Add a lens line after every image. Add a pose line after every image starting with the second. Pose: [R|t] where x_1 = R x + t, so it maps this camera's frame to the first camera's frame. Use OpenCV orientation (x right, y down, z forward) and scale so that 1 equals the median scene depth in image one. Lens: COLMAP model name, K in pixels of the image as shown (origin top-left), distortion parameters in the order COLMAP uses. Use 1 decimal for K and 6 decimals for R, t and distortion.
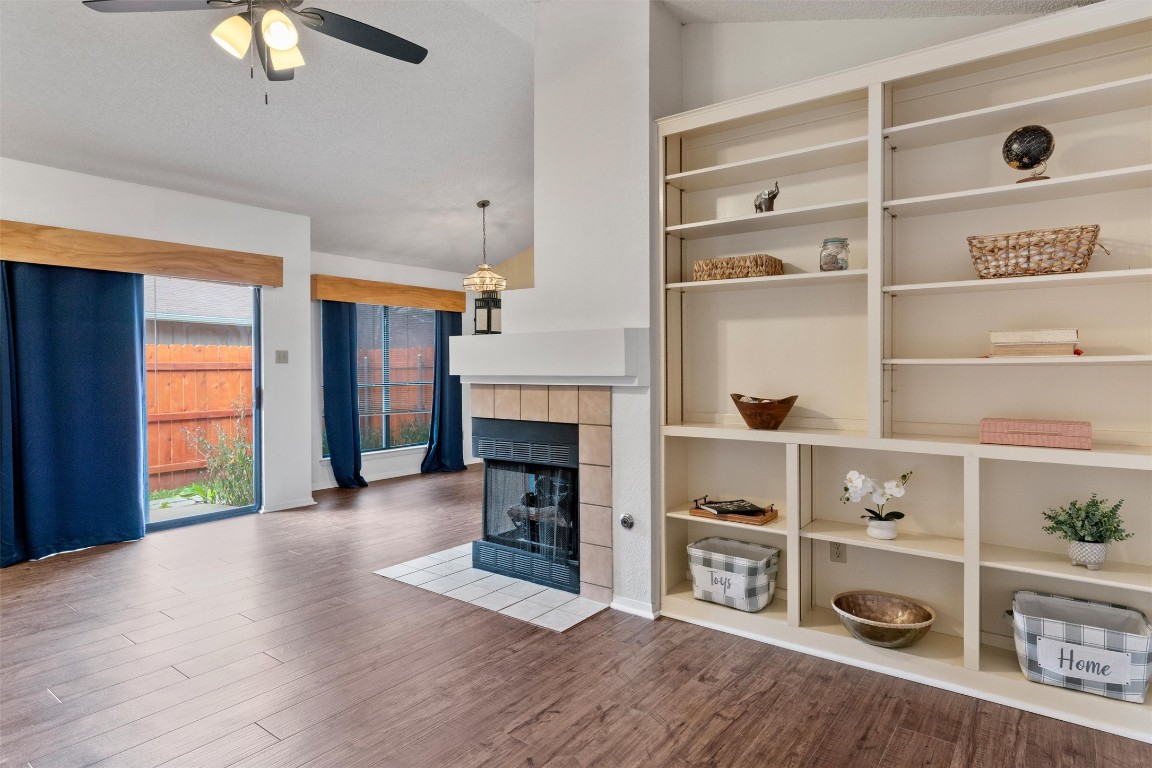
lens RADIAL K [[646.2, 0, 580.4], [0, 646.2, 373.1], [0, 0, 1]] dist [-0.000924, 0.003760]
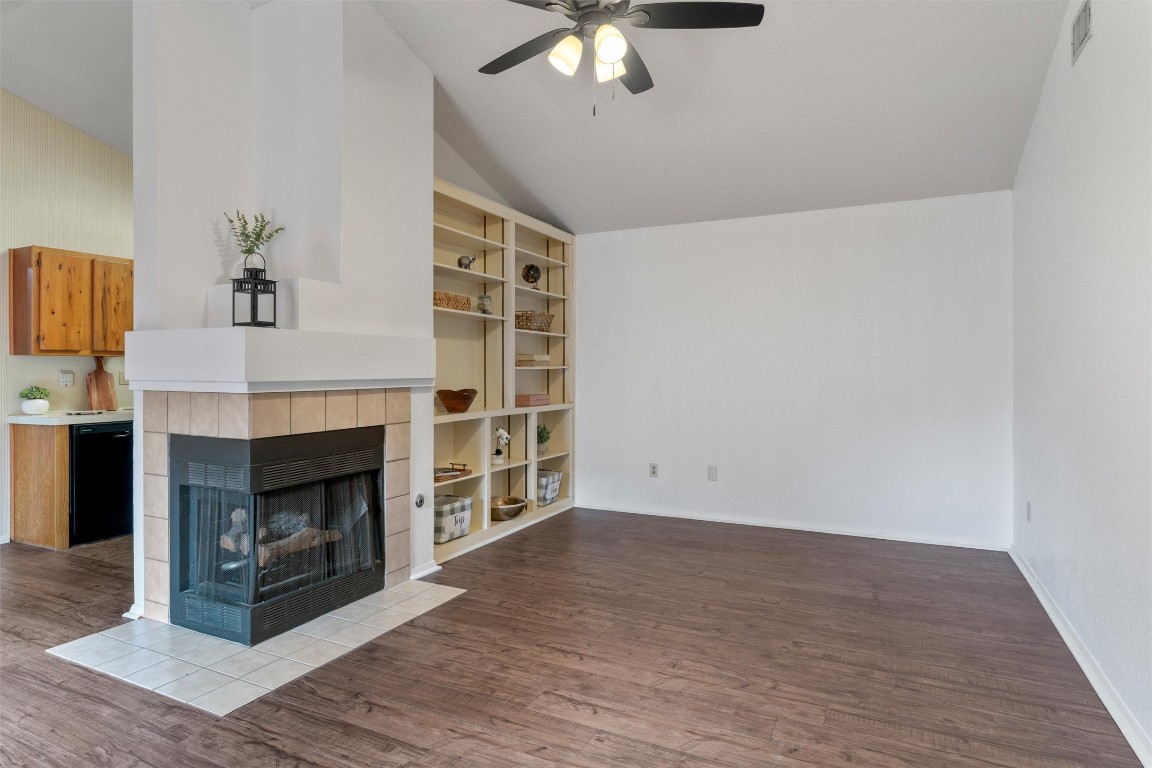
lens RADIAL K [[646.2, 0, 570.9], [0, 646.2, 368.9], [0, 0, 1]] dist [-0.000924, 0.003760]
pose [[-0.176158, 0.005862, 0.984344, -1.115727], [0.013044, 0.999908, -0.003621, -0.004409], [-0.984275, 0.012202, -0.176218, 0.907516]]
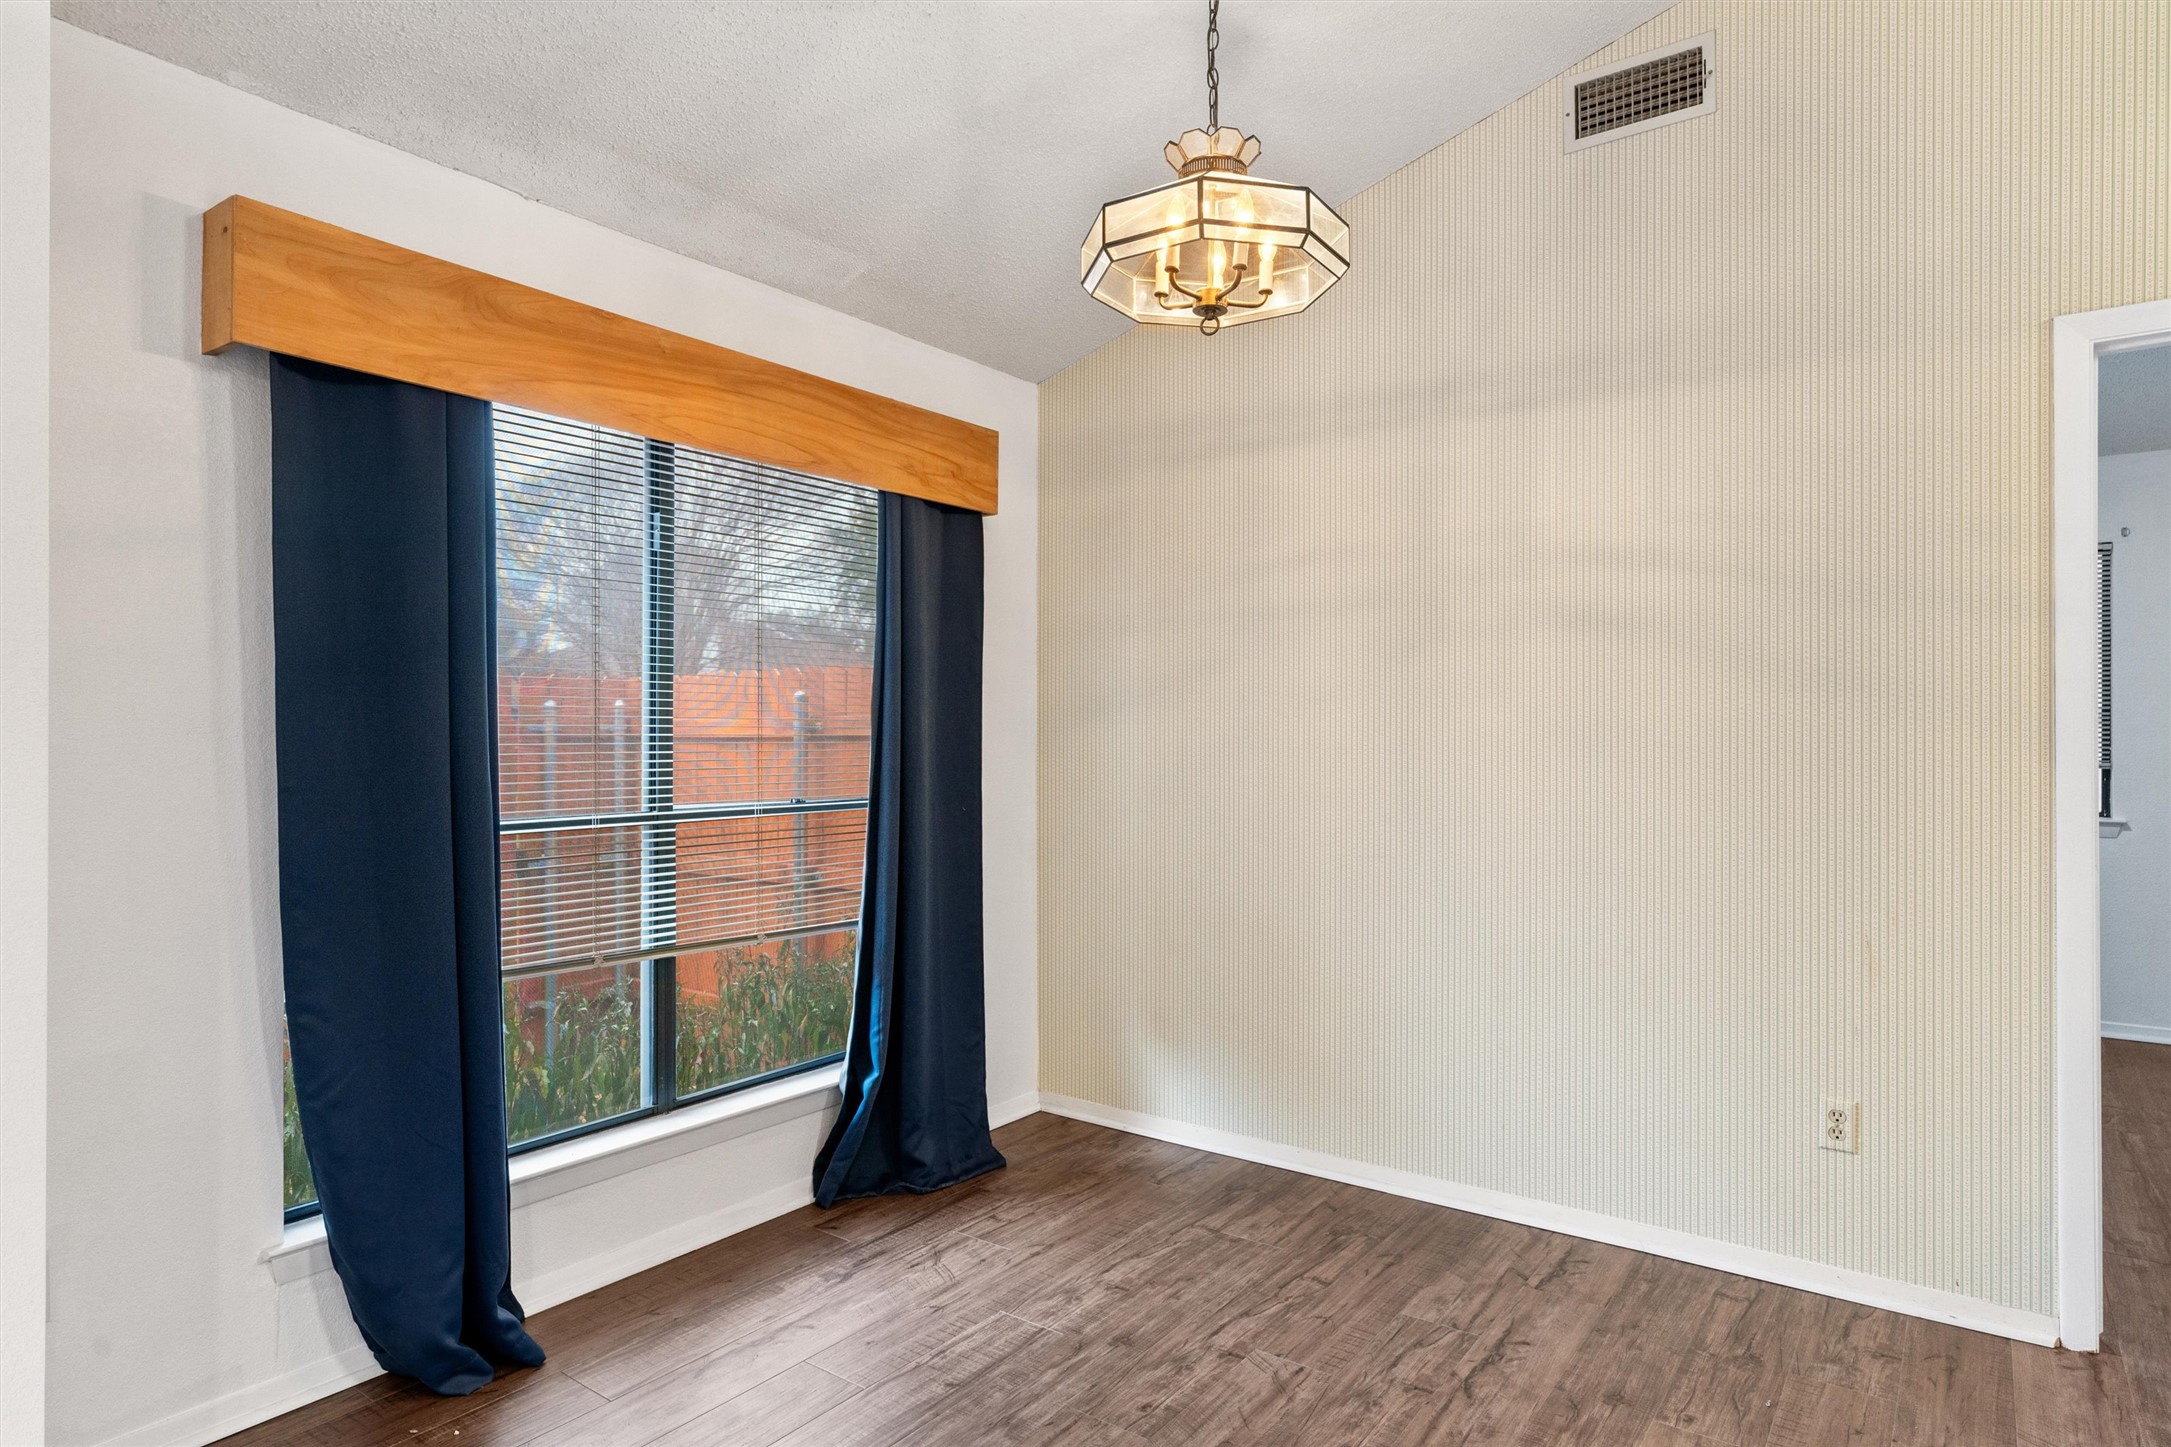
lens RADIAL K [[1217.7, 0, 1097.7], [0, 1217.7, 736.1], [0, 0, 1]] dist [-0.000924, 0.003760]
pose [[0.999962, 0.004159, 0.007605, -0.171439], [-0.004088, 0.999949, -0.009234, -0.006634], [-0.007643, 0.009202, 0.999928, 0.646937]]
